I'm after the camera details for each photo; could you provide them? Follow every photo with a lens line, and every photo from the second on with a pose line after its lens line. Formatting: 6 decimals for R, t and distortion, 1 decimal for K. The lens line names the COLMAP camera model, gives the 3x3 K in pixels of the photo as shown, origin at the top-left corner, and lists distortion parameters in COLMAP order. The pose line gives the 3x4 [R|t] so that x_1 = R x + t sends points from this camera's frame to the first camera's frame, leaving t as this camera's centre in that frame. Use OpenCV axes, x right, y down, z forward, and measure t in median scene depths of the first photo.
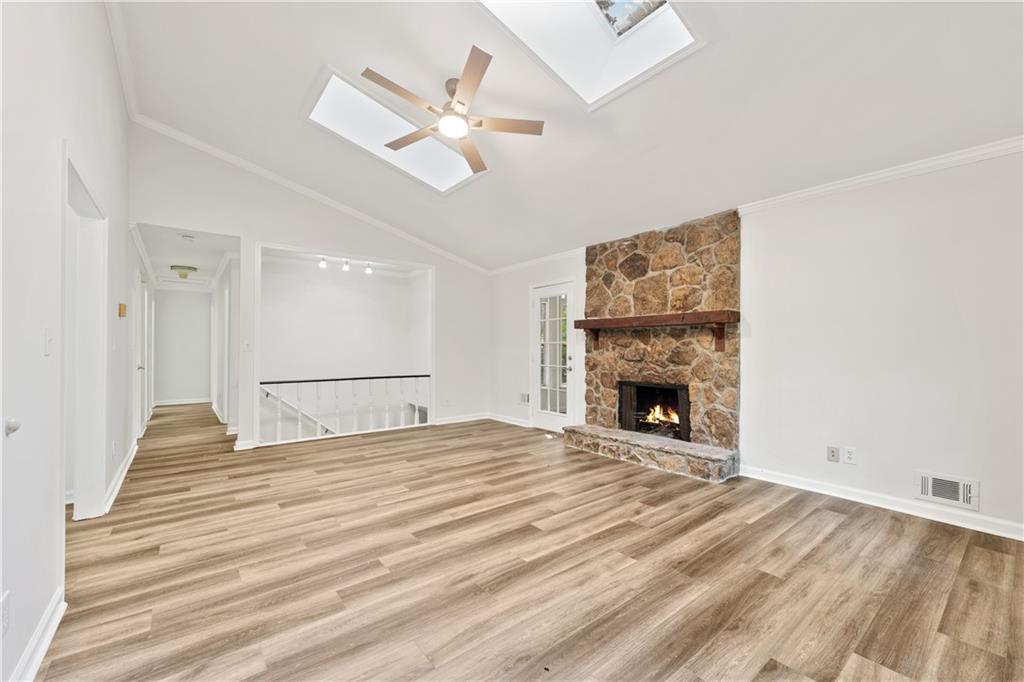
lens RADIAL K [[418.5, 0, 512.0], [0, 418.5, 341.0], [0, 0, 1]] dist [-0.001599, -0.000157]
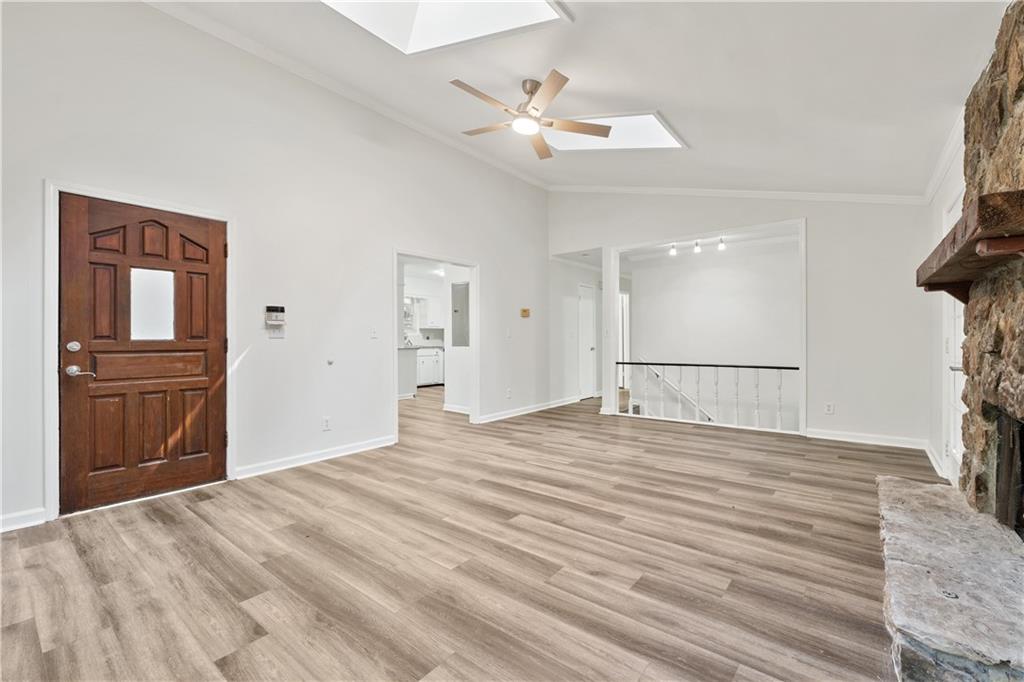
lens RADIAL K [[429.5, 0, 512.0], [0, 429.5, 341.0], [0, 0, 1]] dist [-0.000853, 0.000047]
pose [[0.222597, 0.003900, -0.974903, 0.873595], [0.026473, 0.999599, 0.010043, 0.025109], [0.974551, -0.028044, 0.222404, 0.674123]]
